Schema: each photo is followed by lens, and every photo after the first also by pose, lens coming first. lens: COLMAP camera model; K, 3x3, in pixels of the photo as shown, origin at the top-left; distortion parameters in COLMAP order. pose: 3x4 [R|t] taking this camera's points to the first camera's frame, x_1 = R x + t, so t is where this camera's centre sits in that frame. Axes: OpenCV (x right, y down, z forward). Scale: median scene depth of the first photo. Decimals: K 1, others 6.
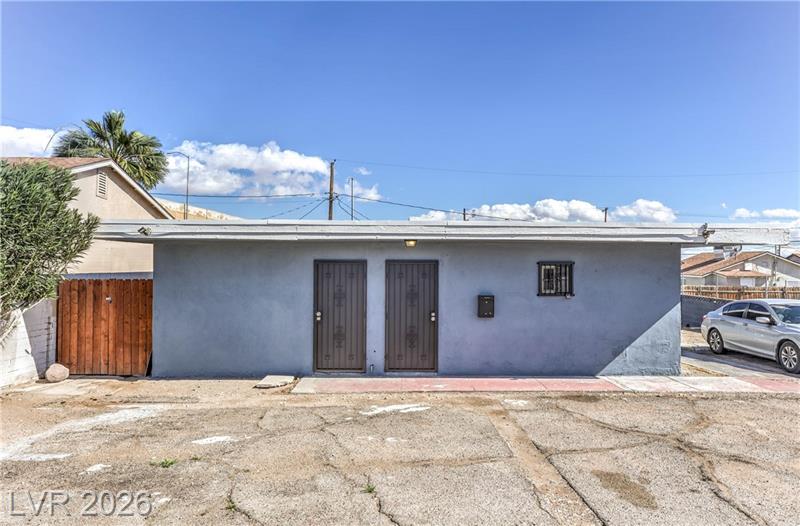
lens RADIAL K [[515.9, 0, 405.4], [0, 515.9, 265.5], [0, 0, 1]] dist [0.013463, 0.000497]
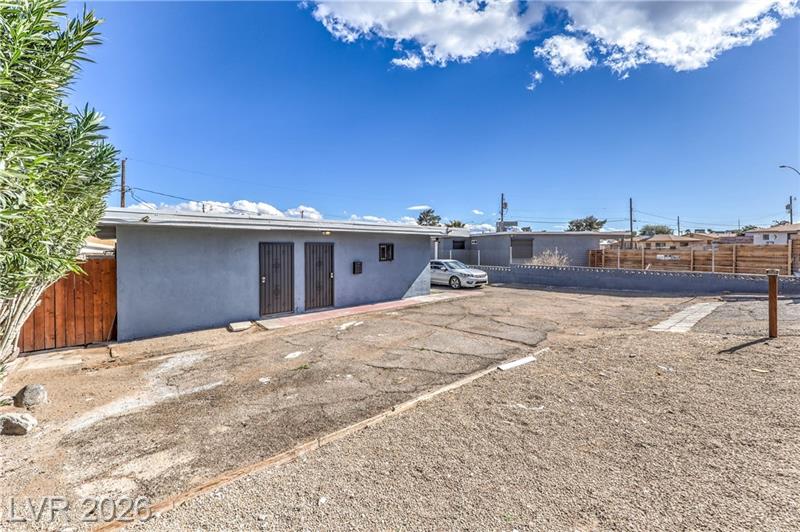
lens RADIAL K [[325.7, 0, 405.2], [0, 325.7, 246.2], [0, 0, 1]] dist [0.002531, 0.000035]
pose [[0.756904, -0.004989, 0.653507, -0.474958], [0.004180, 0.999987, 0.002793, -0.000598], [-0.653513, 0.000618, 0.756915, 0.006124]]
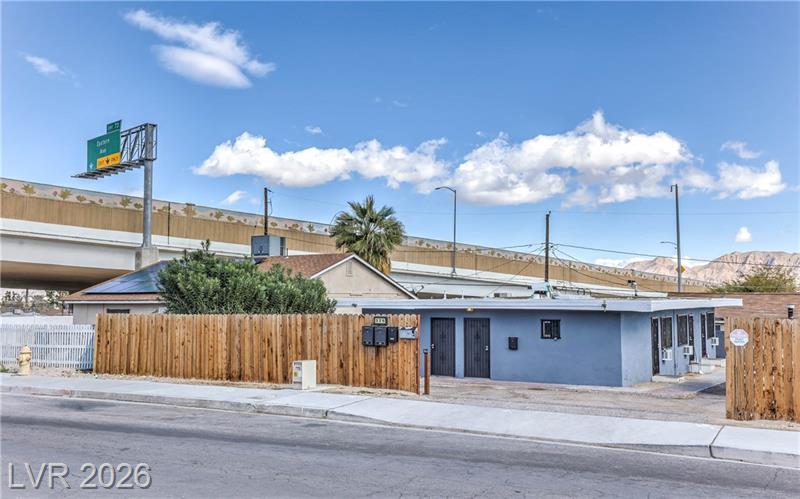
lens RADIAL K [[826.6, 0, 398.2], [0, 826.6, 248.3], [0, 0, 1]] dist [0.101076, 0.000000]
pose [[0.859684, -0.039909, -0.509265, 1.317530], [0.008526, 0.997926, -0.063811, -0.073176], [0.510756, 0.050515, 0.858241, -1.754544]]
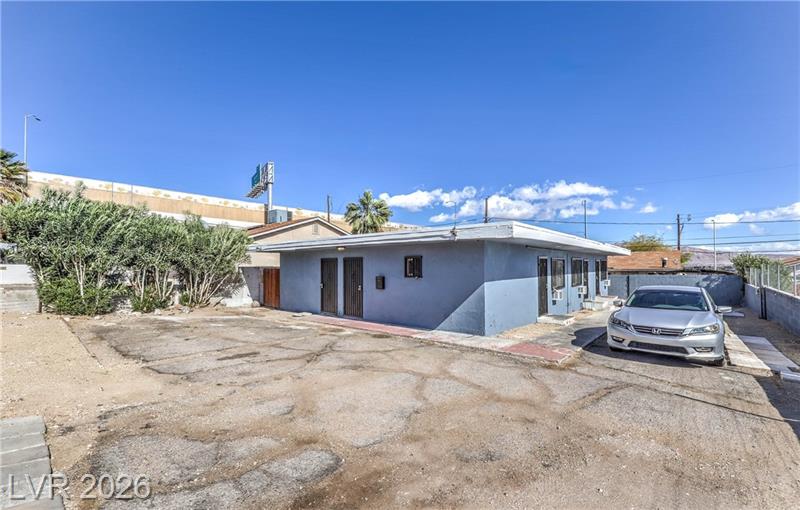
lens RADIAL K [[341.6, 0, 397.5], [0, 341.6, 260.2], [0, 0, 1]] dist [0.026853, 0.000371]
pose [[0.752585, -0.023176, -0.658087, 0.964042], [0.010831, 0.999681, -0.022819, 0.029134], [0.658406, 0.010046, 0.752596, 0.163532]]
